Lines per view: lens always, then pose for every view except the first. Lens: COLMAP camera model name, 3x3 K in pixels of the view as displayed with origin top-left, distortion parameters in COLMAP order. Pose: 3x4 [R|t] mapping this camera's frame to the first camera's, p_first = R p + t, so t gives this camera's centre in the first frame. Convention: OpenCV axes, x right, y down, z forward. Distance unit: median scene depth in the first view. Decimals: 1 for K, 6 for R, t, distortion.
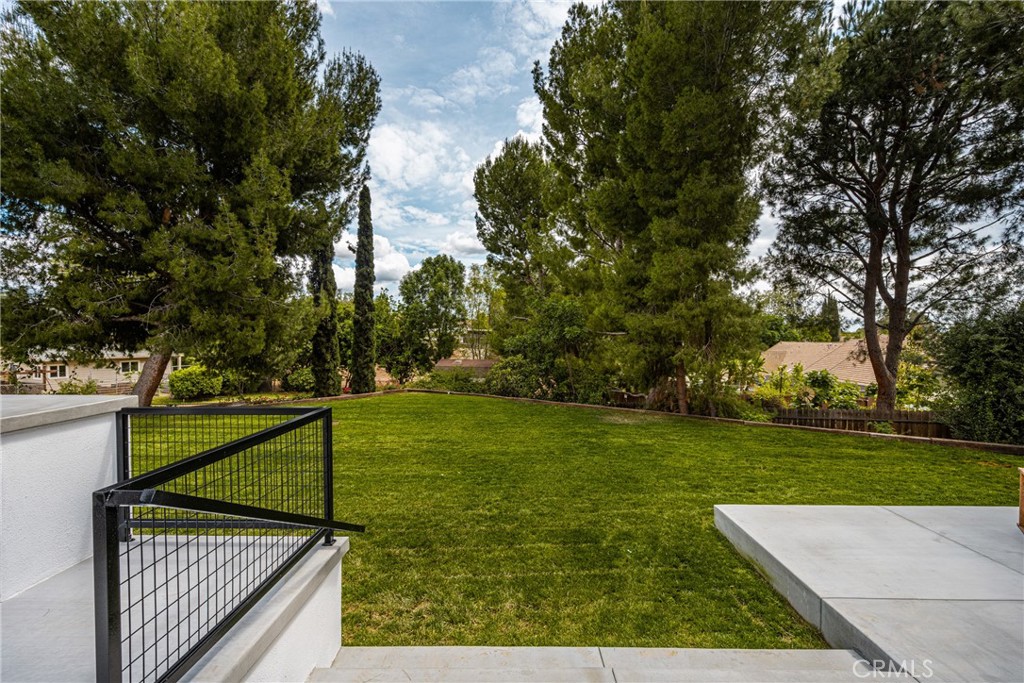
lens RADIAL K [[417.6, 0, 492.7], [0, 417.6, 341.7], [0, 0, 1]] dist [0.000010, -0.000023]
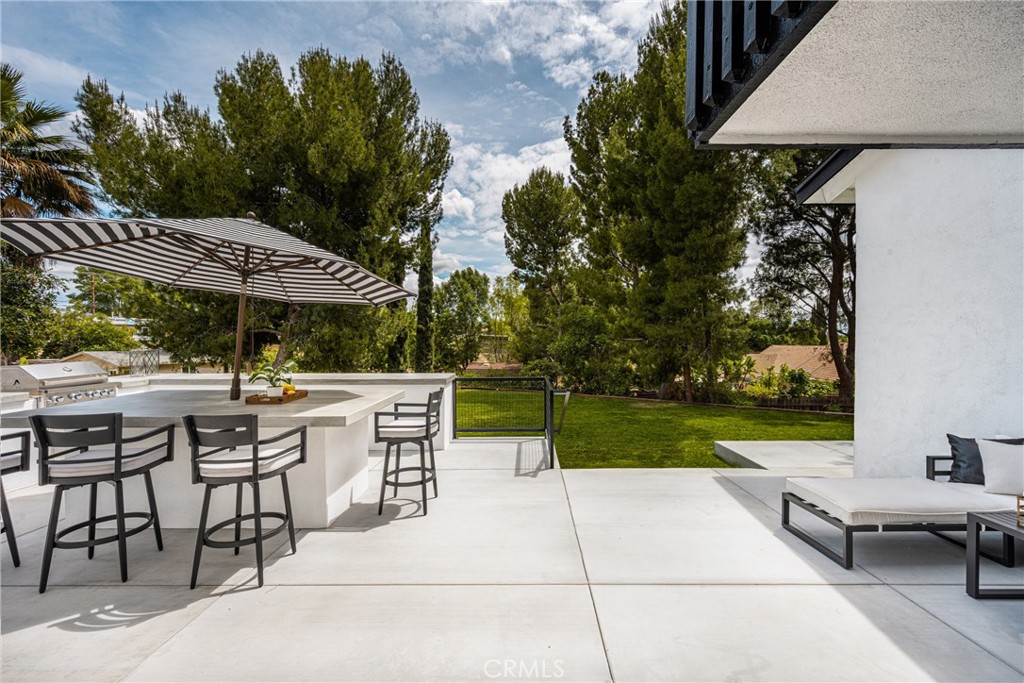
lens RADIAL K [[419.9, 0, 512.0], [0, 419.9, 341.5], [0, 0, 1]] dist [0.011491, -0.000077]
pose [[0.998991, -0.004685, 0.044672, -0.110321], [0.005220, 0.999916, -0.011869, -0.001649], [-0.044613, 0.012090, 0.998931, -0.206135]]
